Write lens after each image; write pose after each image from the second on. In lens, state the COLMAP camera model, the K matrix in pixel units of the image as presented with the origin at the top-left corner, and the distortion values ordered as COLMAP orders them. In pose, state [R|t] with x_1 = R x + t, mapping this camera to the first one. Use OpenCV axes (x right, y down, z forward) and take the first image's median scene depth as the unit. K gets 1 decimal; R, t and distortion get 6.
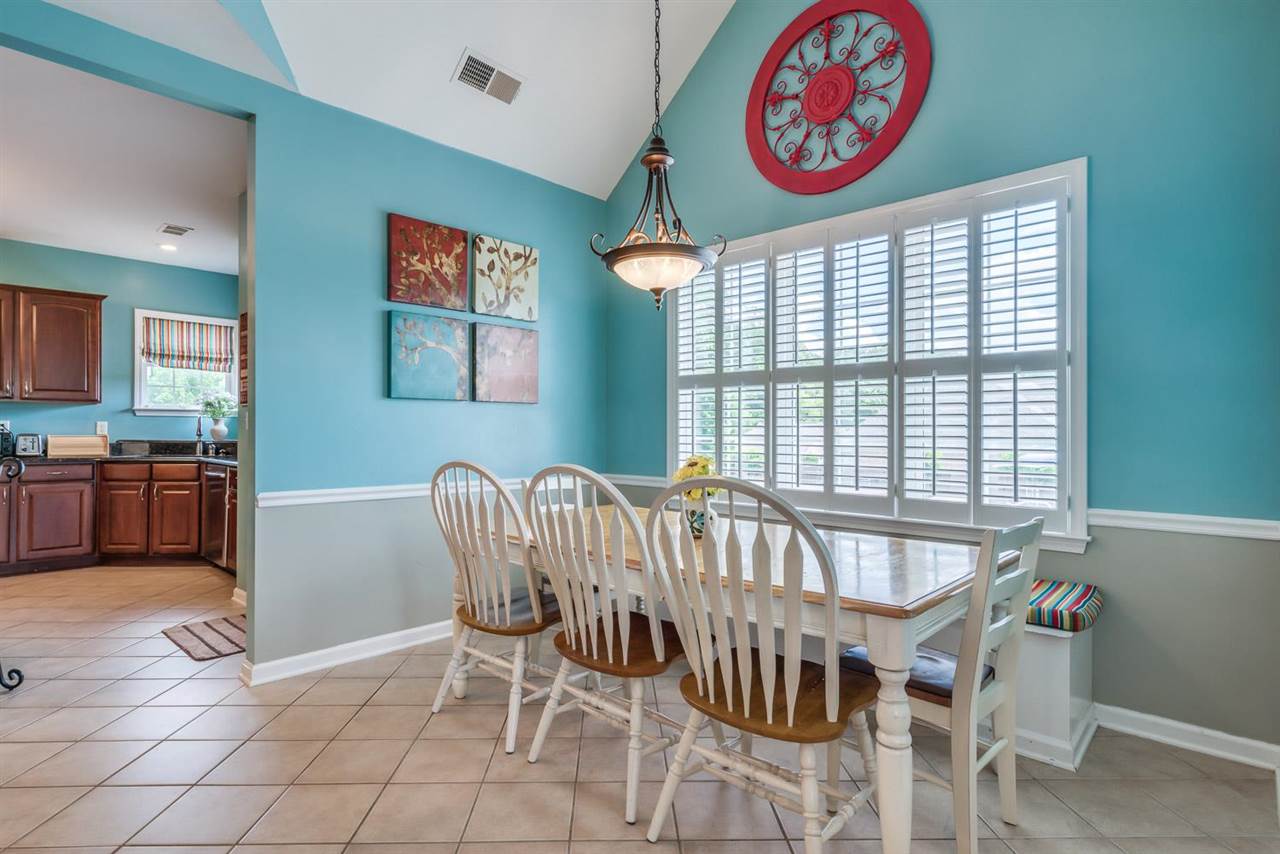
lens RADIAL K [[663.7, 0, 634.1], [0, 663.7, 427.8], [0, 0, 1]] dist [0.018770, -0.000251]
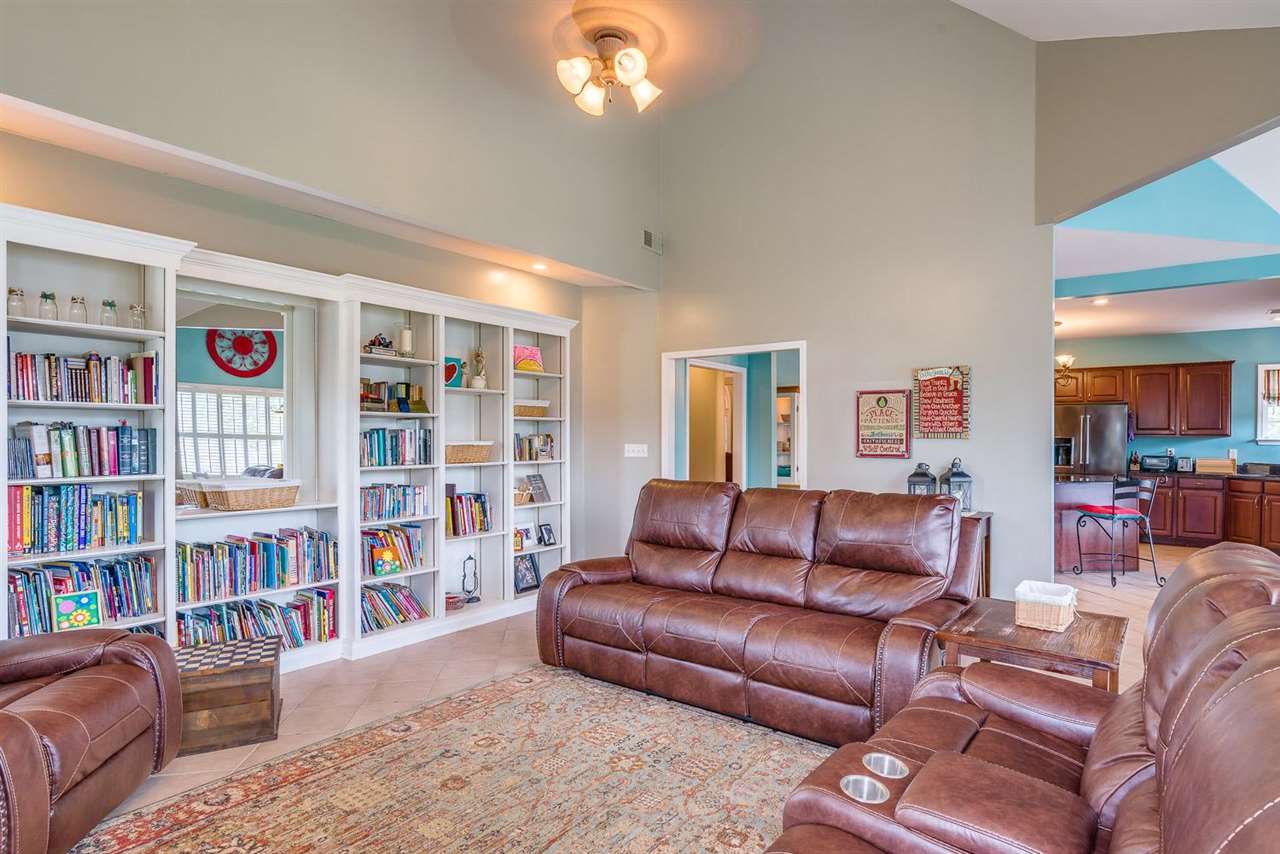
lens RADIAL K [[733.3, 0, 640.6], [0, 733.3, 440.0], [0, 0, 1]] dist [-0.000371, -0.000003]
pose [[0.162873, 0.001762, -0.986645, 0.531932], [-0.003527, 0.999993, 0.001203, -0.027138], [0.986641, 0.003284, 0.162878, -0.482690]]
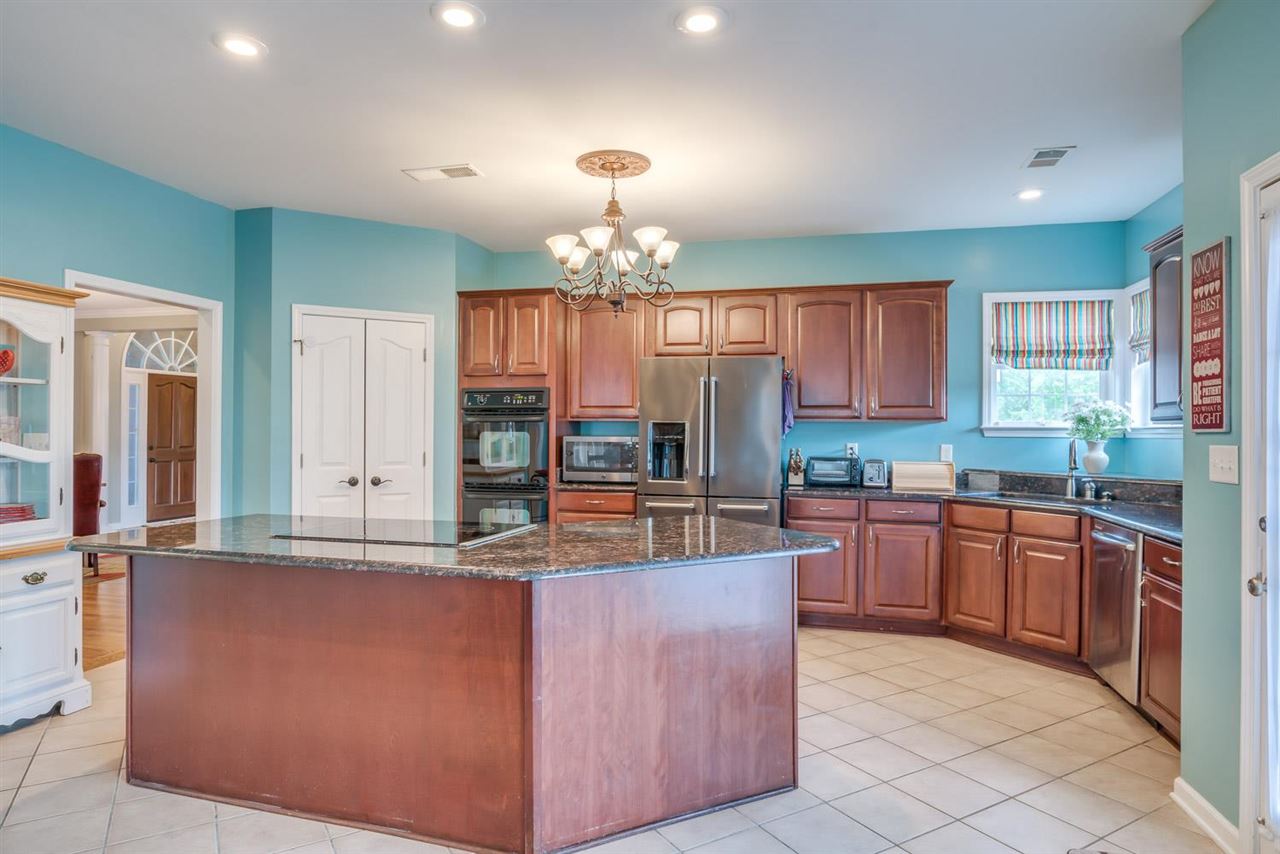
lens RADIAL K [[759.0, 0, 636.0], [0, 759.0, 422.3], [0, 0, 1]] dist [0.002347, 0.001549]
pose [[0.511491, -0.009849, -0.859232, -0.233808], [-0.004560, 0.999889, -0.014176, -0.021950], [0.859277, 0.011169, 0.511389, 0.256201]]
